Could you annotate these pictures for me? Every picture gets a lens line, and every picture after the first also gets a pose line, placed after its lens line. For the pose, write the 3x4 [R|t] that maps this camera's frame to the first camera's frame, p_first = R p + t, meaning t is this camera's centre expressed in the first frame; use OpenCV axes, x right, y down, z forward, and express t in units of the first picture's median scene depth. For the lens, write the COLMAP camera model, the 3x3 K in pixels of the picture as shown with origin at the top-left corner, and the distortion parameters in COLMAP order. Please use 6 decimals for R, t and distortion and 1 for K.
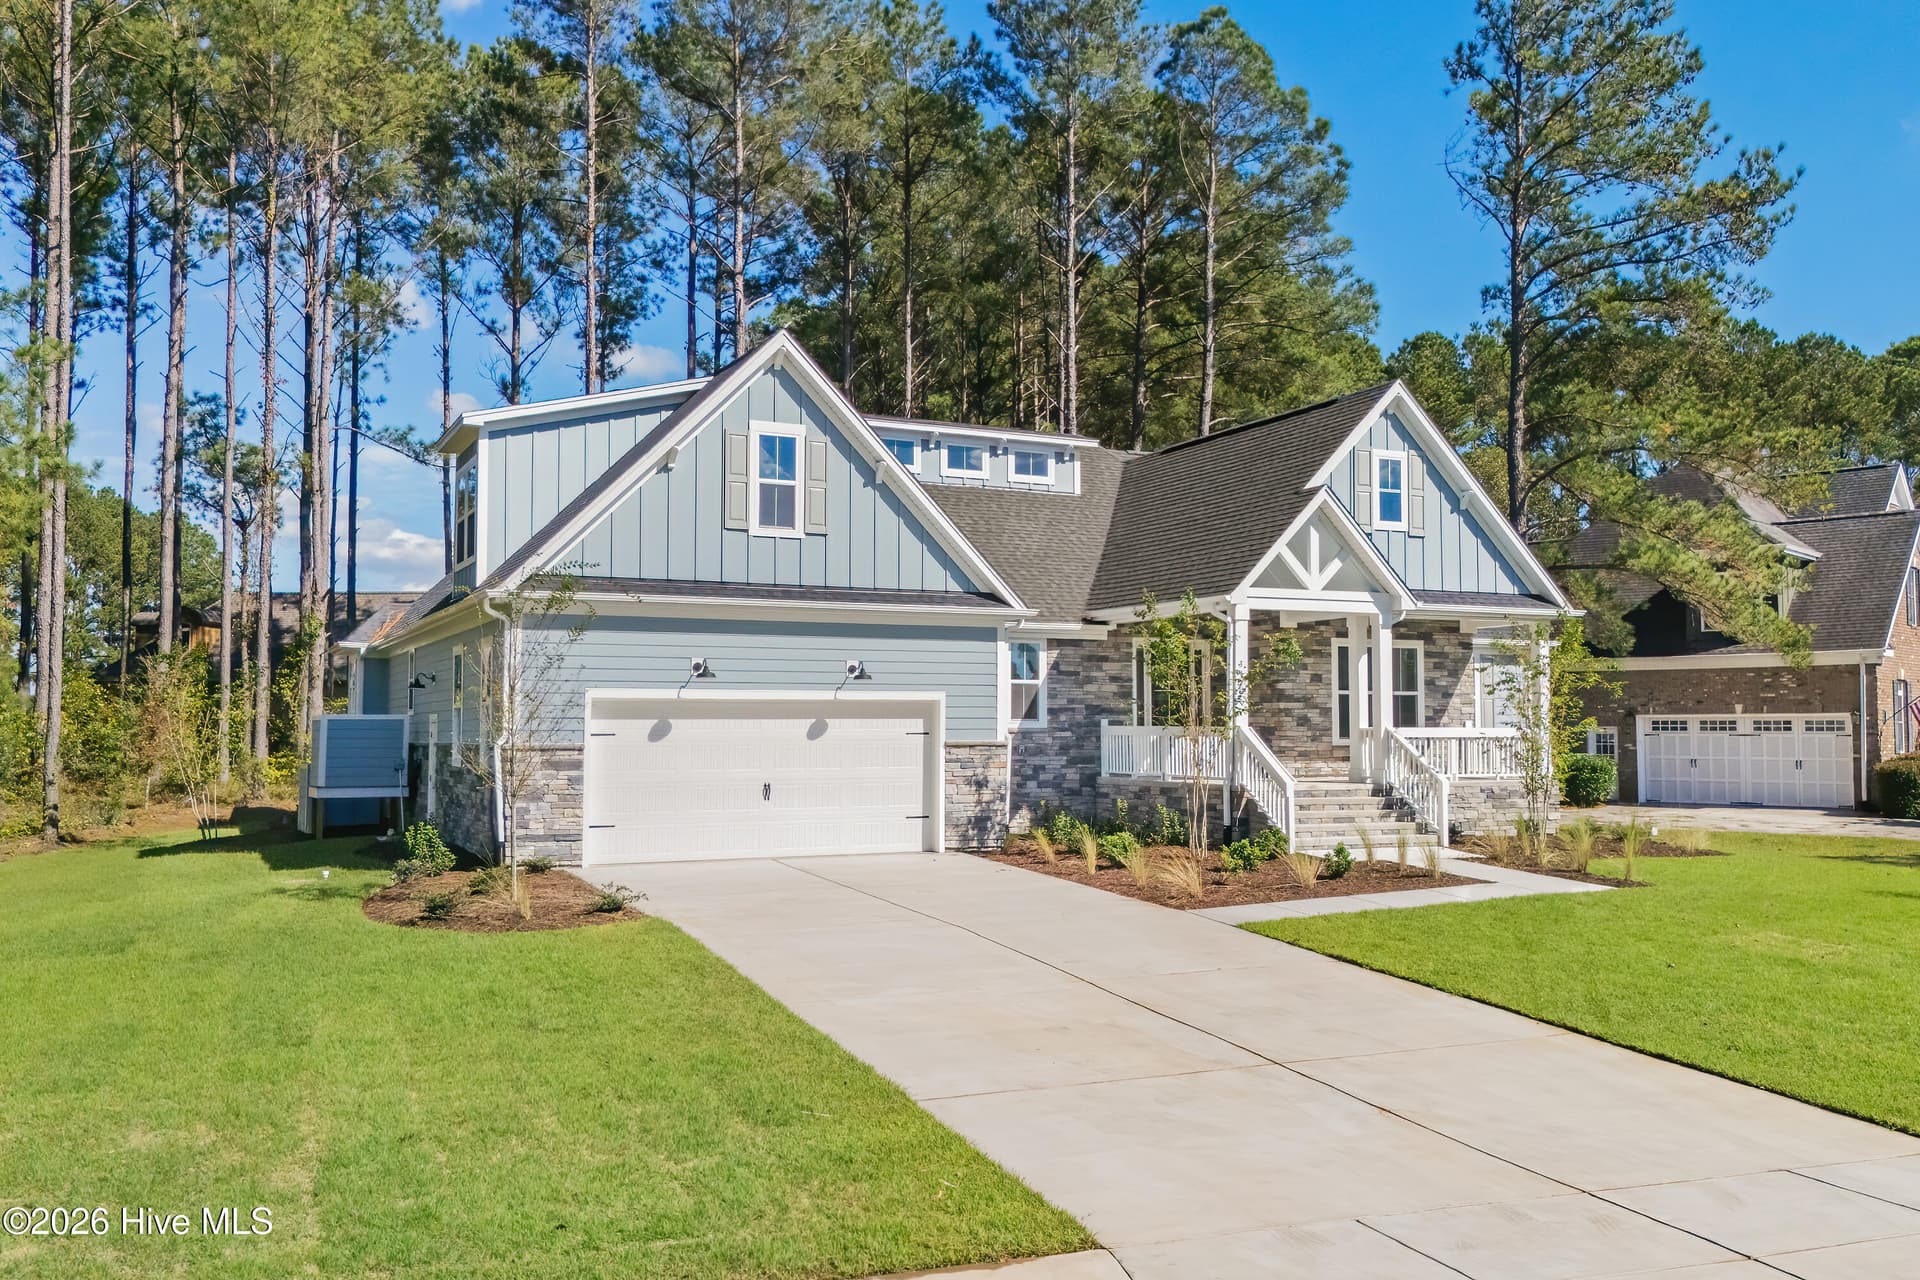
lens RADIAL K [[1646.0, 0, 1042.0], [0, 1646.0, 639.0], [0, 0, 1]] dist [0.082068, -0.187438]
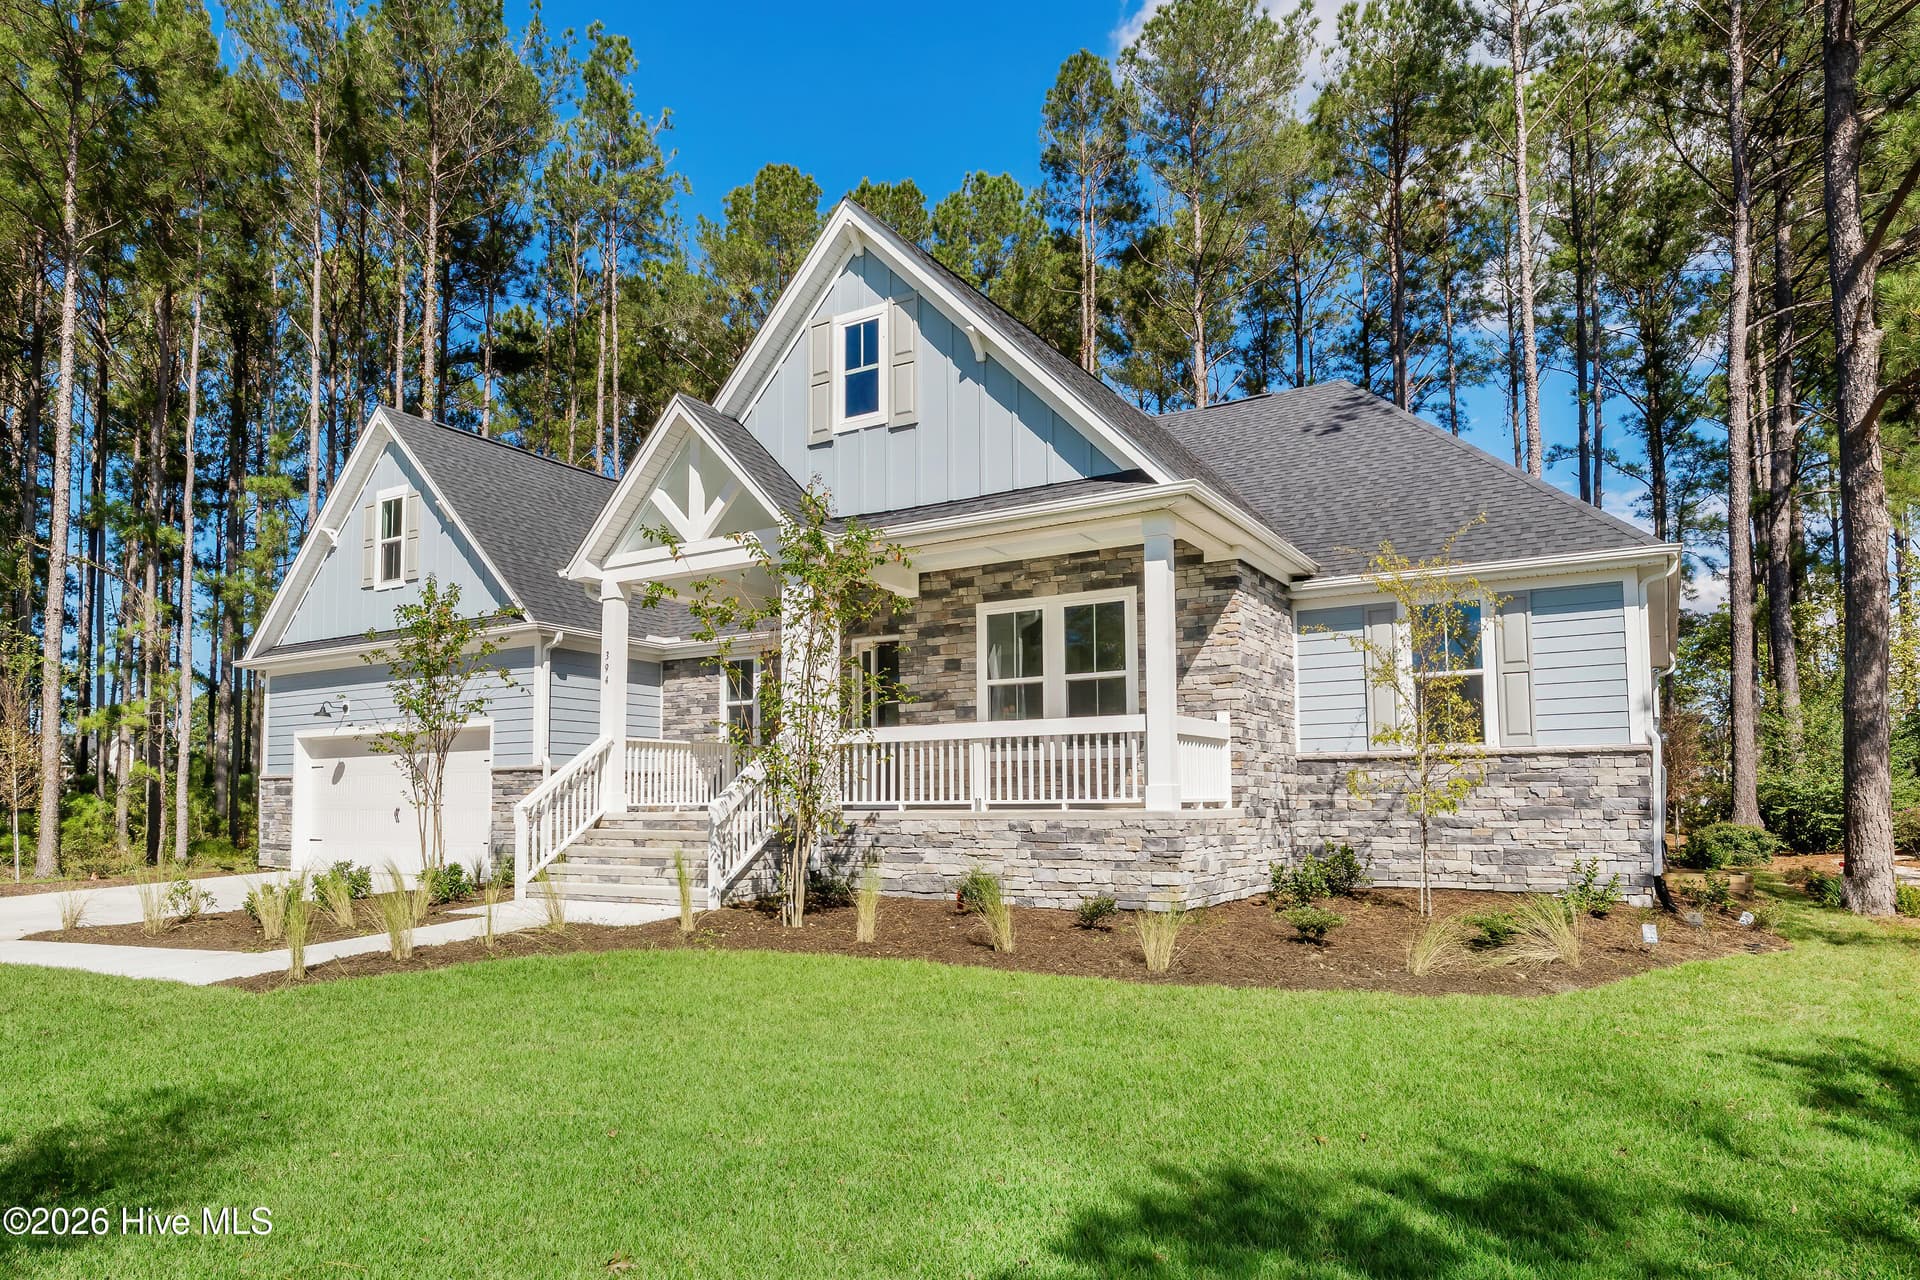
lens RADIAL K [[1190.3, 0, 917.1], [0, 1190.3, 720.8], [0, 0, 1]] dist [-0.037265, -0.000249]
pose [[0.518196, -0.064298, -0.852841, 0.590161], [0.054232, 0.997634, -0.042263, 0.068072], [0.853541, -0.024351, 0.520457, 0.736194]]
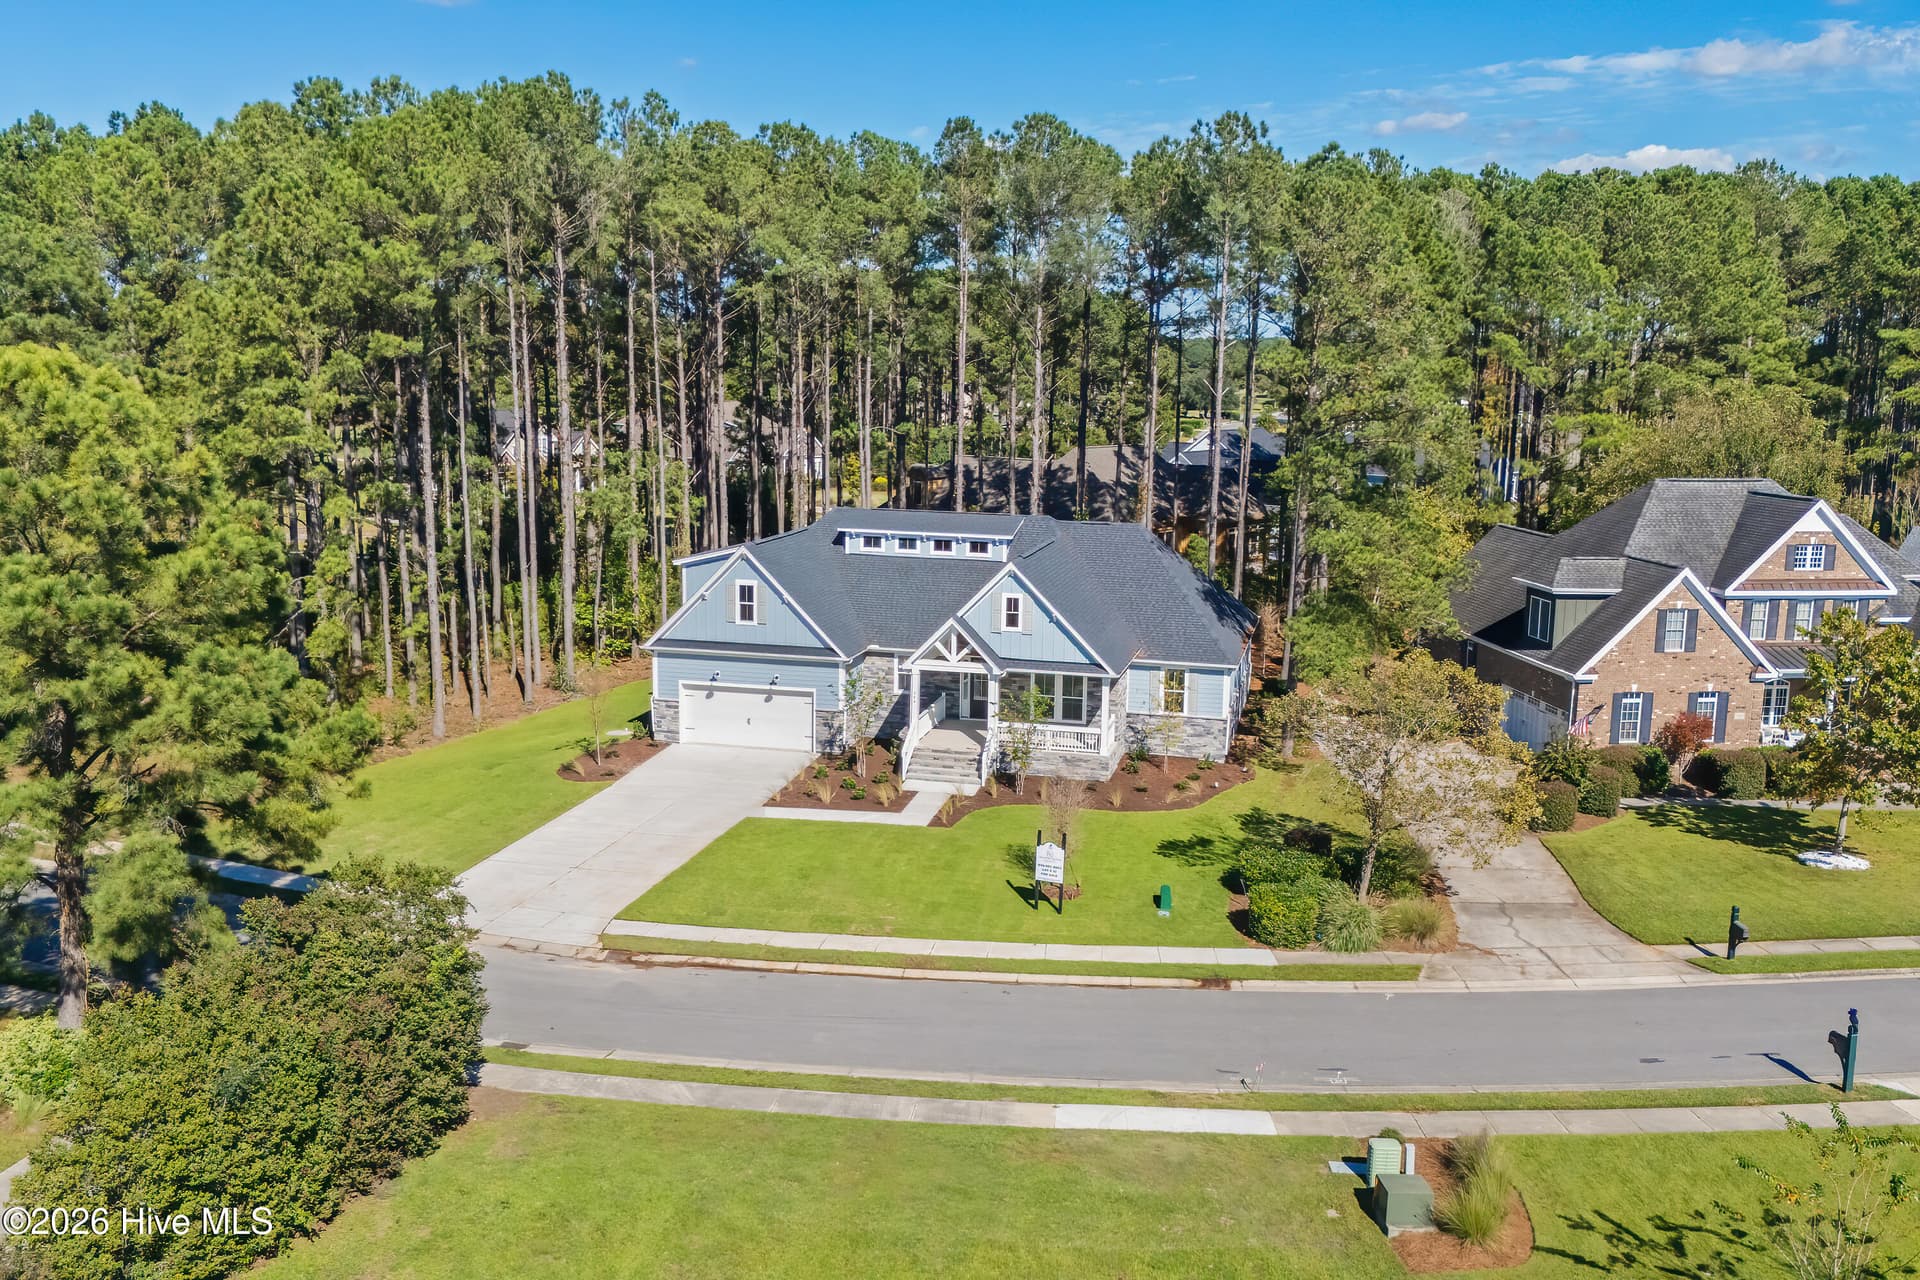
lens RADIAL K [[1646.0, 0, 1042.0], [0, 1646.0, 639.0], [0, 0, 1]] dist [0.082068, -0.187438]
pose [[0.783566, 0.124956, -0.608614, 1.442740], [0.010720, 0.976702, 0.214330, -0.480095], [0.621216, -0.174466, 0.763971, -0.543955]]
